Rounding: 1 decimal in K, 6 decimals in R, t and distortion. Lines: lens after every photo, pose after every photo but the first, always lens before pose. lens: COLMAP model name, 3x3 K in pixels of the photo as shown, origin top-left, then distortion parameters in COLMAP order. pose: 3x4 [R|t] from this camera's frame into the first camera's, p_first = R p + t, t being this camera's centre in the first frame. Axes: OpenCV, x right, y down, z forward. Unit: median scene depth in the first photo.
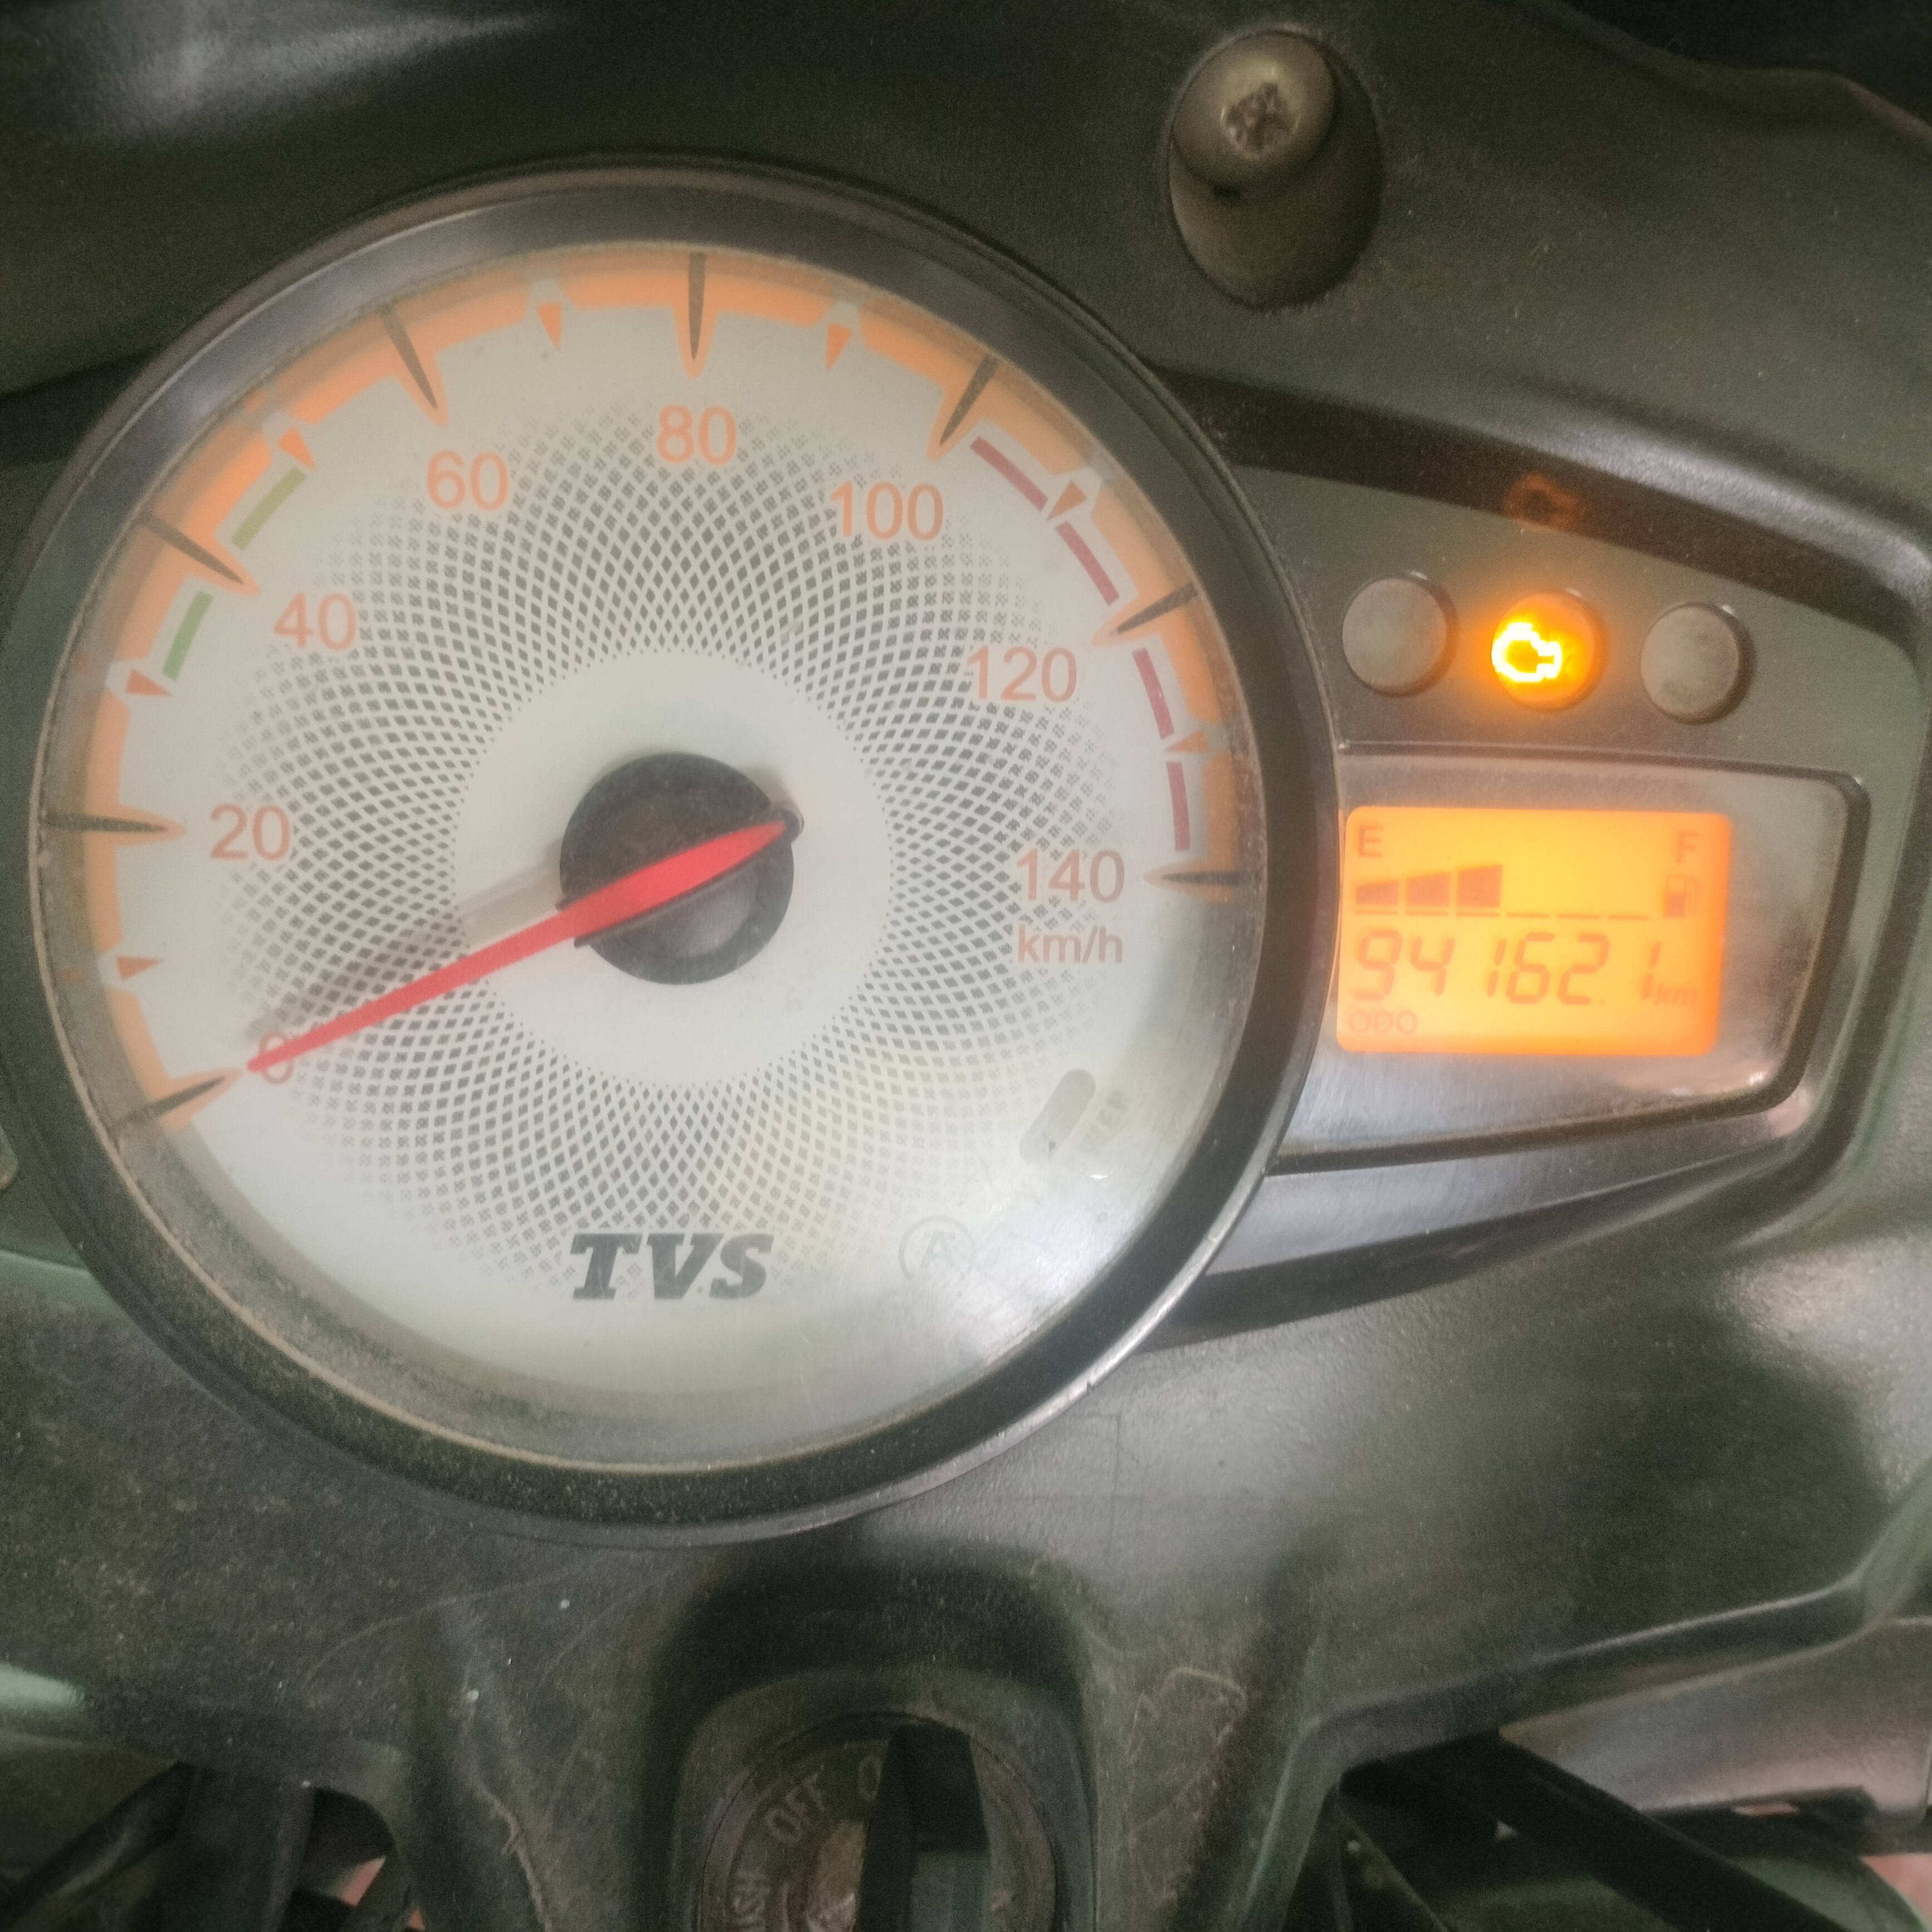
lens RADIAL K [[2096.4, 0, 962.8], [0, 2096.4, 975.4], [0, 0, 1]] dist [0.099851, -0.399206]
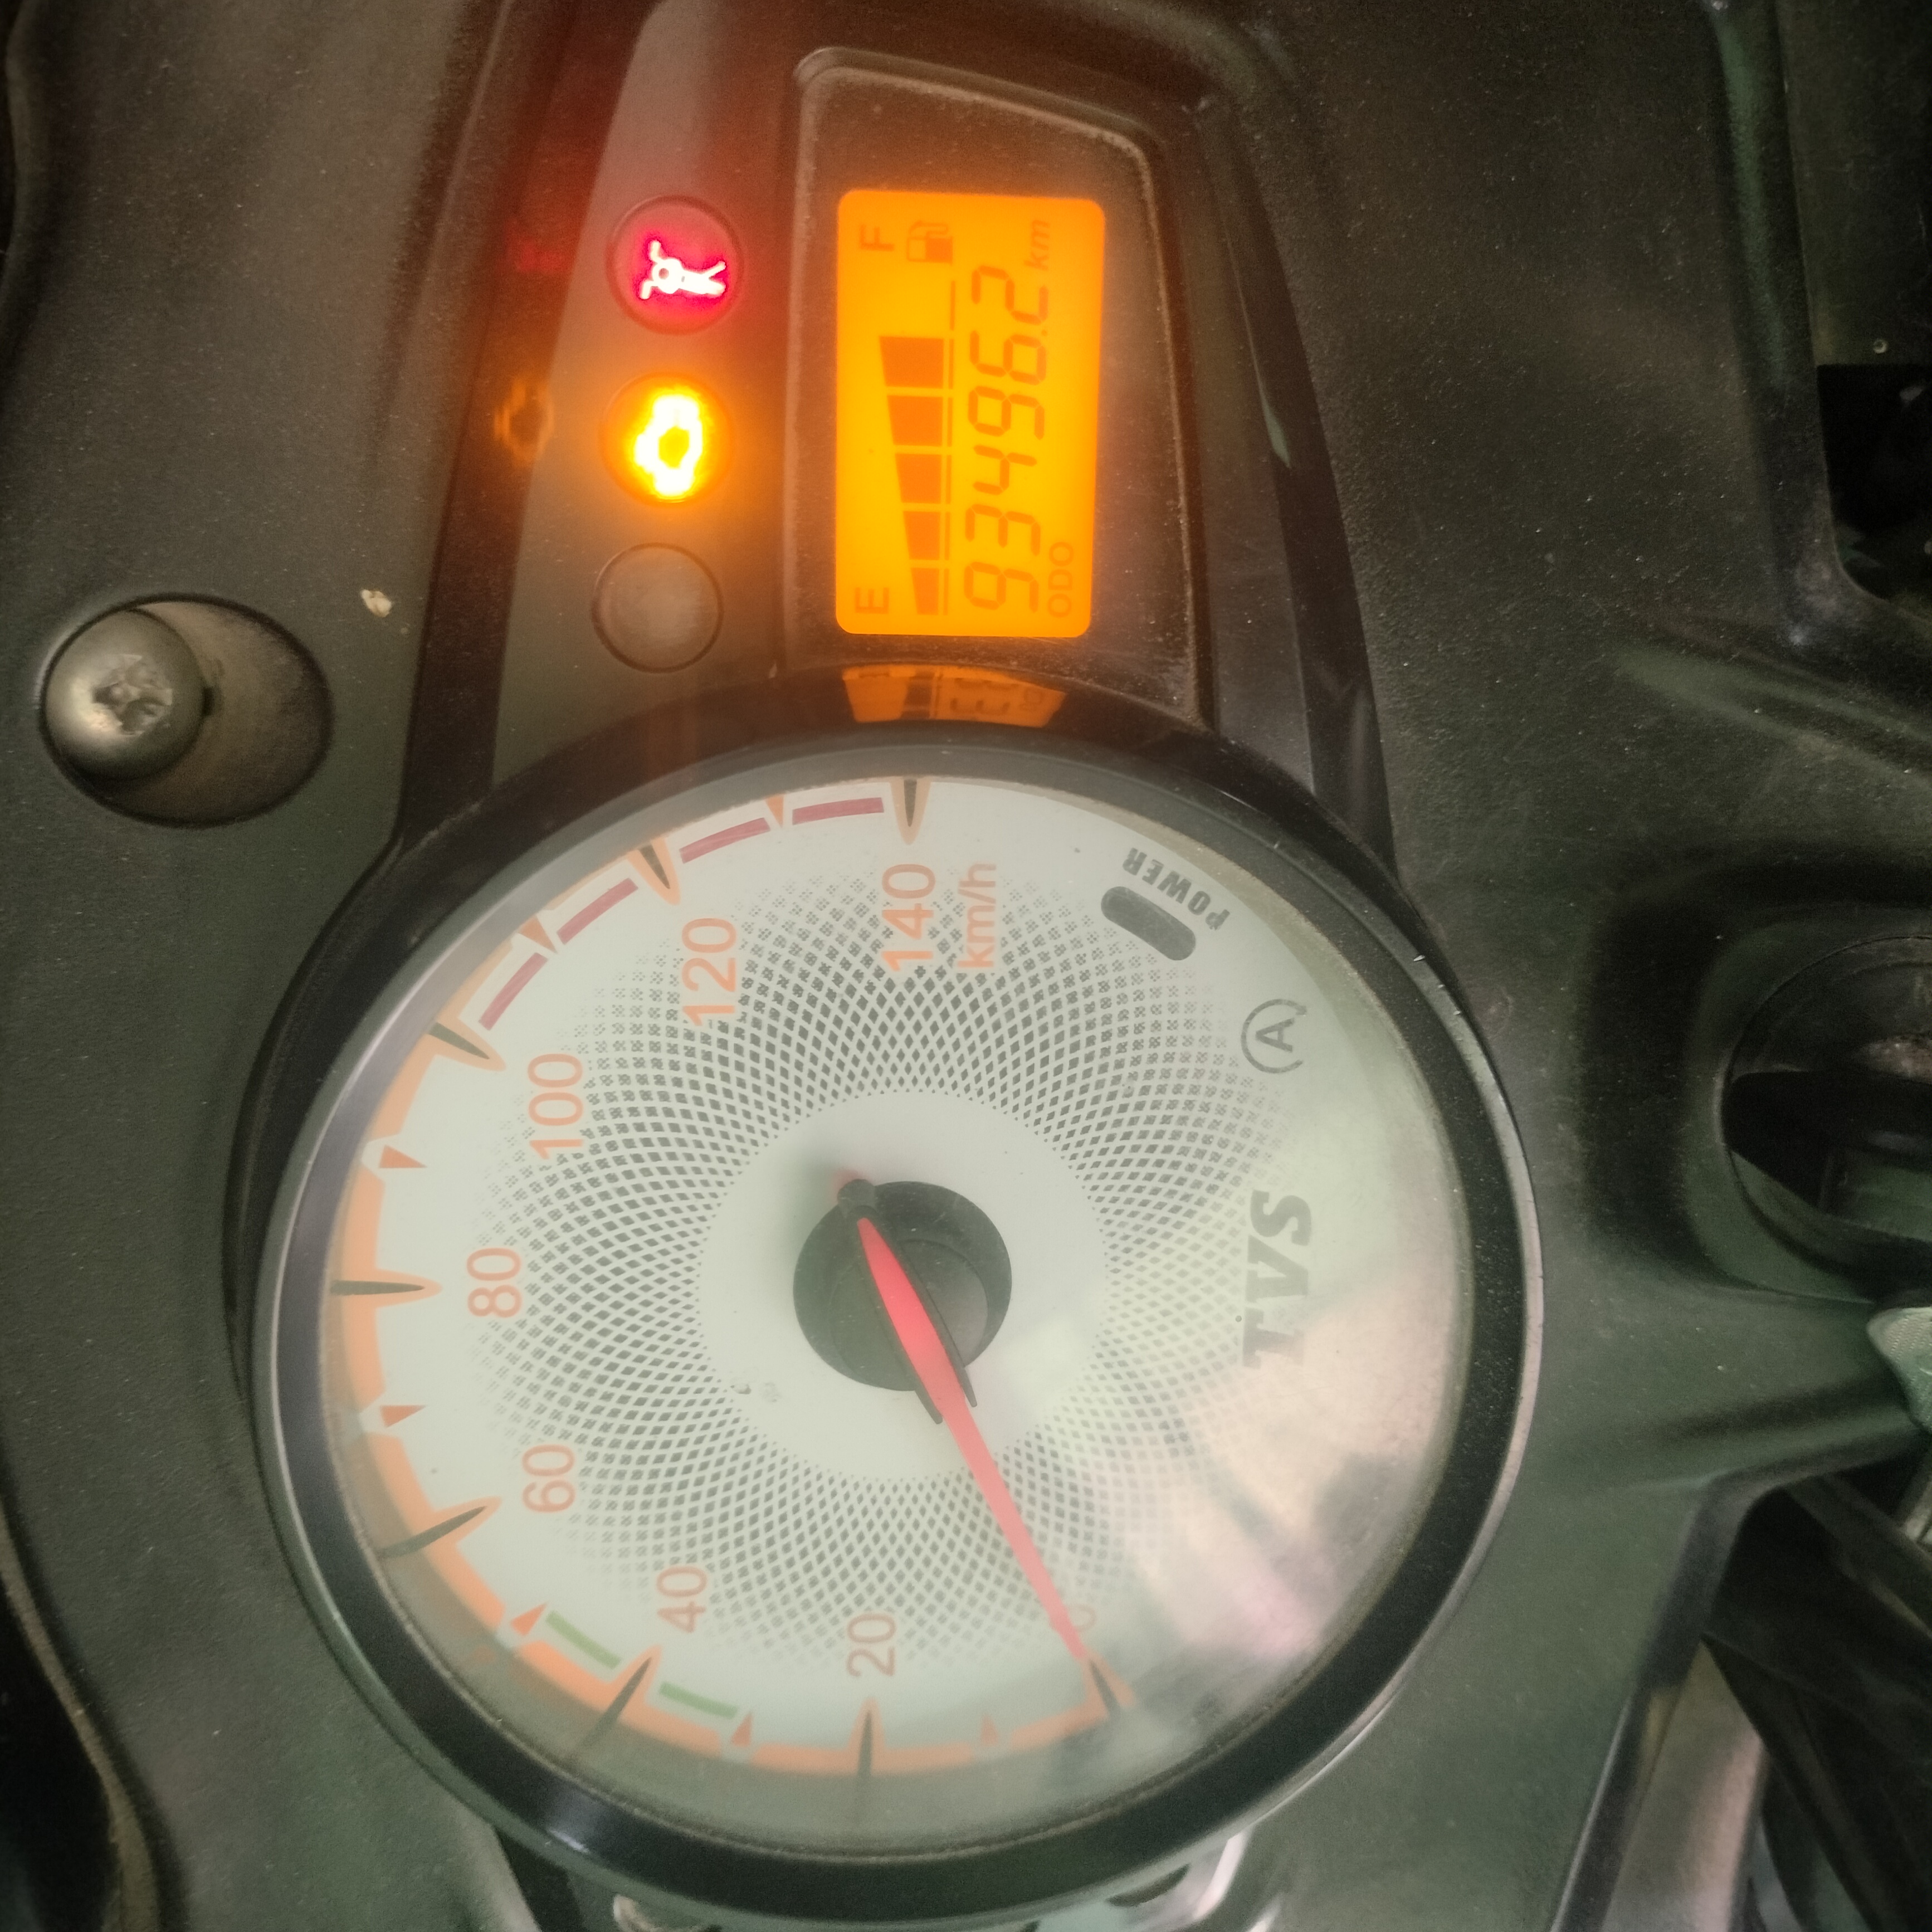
lens RADIAL K [[2096.4, 0, 962.8], [0, 2096.4, 975.4], [0, 0, 1]] dist [0.099851, -0.399206]
pose [[0.007532, -0.953093, -0.302585, 0.334943], [0.999926, 0.010067, -0.006819, -0.014625], [0.009545, -0.302512, 0.953098, 0.037630]]
